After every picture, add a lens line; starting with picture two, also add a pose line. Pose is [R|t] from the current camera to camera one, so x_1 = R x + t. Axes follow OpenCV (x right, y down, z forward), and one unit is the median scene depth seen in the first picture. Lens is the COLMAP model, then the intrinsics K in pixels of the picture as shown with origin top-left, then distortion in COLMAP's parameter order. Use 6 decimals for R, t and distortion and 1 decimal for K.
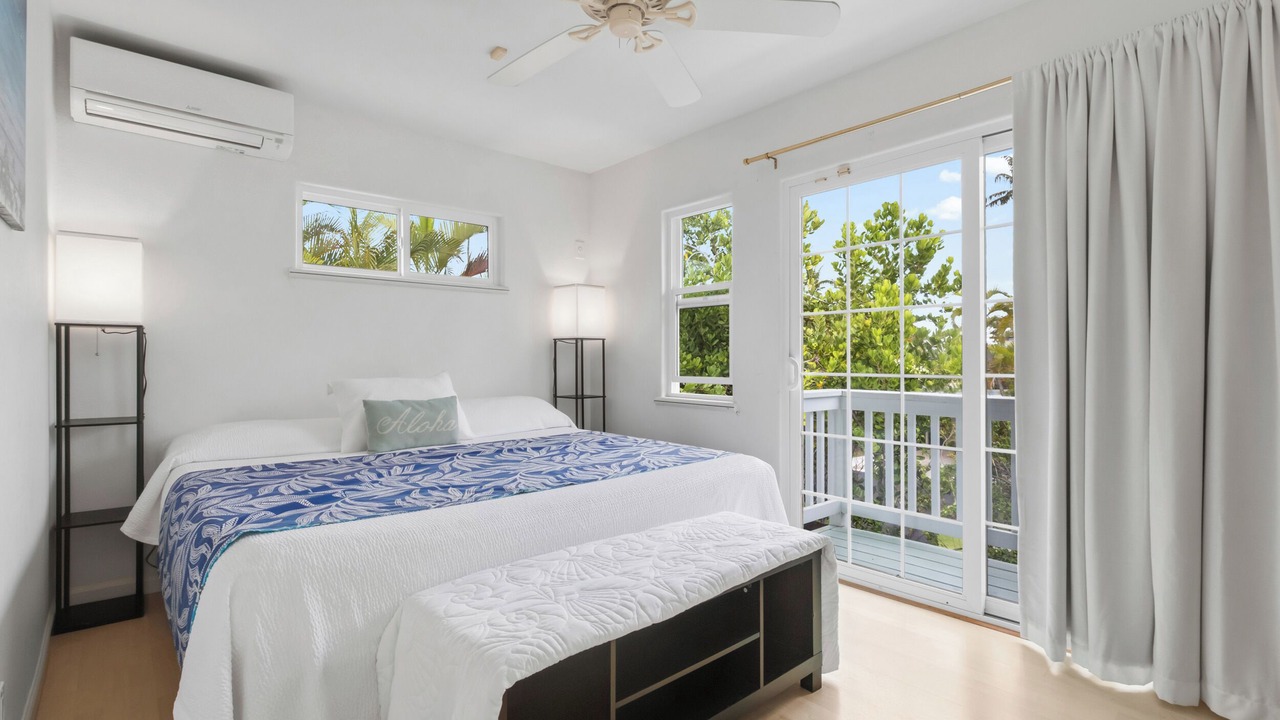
lens RADIAL K [[582.6, 0, 639.3], [0, 582.6, 361.1], [0, 0, 1]] dist [-0.001339, -0.000013]
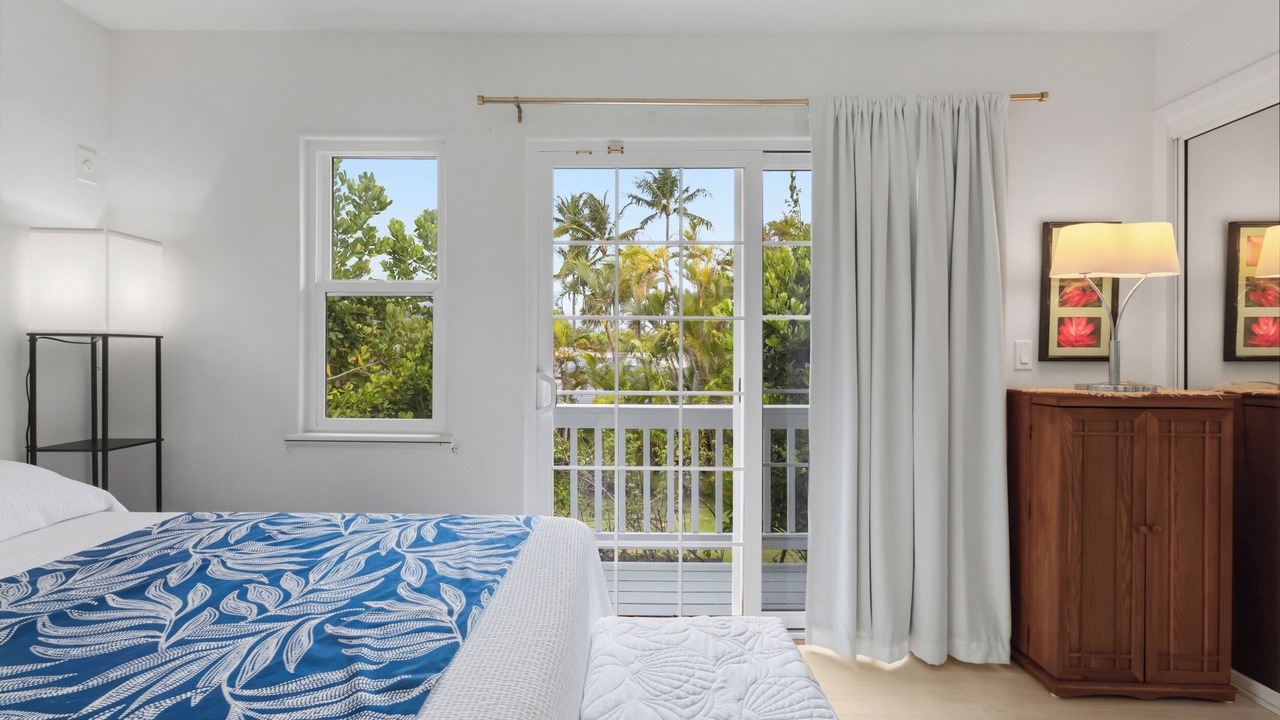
lens RADIAL K [[582.6, 0, 641.1], [0, 582.6, 361.1], [0, 0, 1]] dist [-0.001339, -0.000013]
pose [[0.665527, -0.002766, 0.746368, -0.170074], [-0.003476, 0.999971, 0.006806, -0.019896], [-0.746365, -0.007124, 0.665498, 0.287210]]
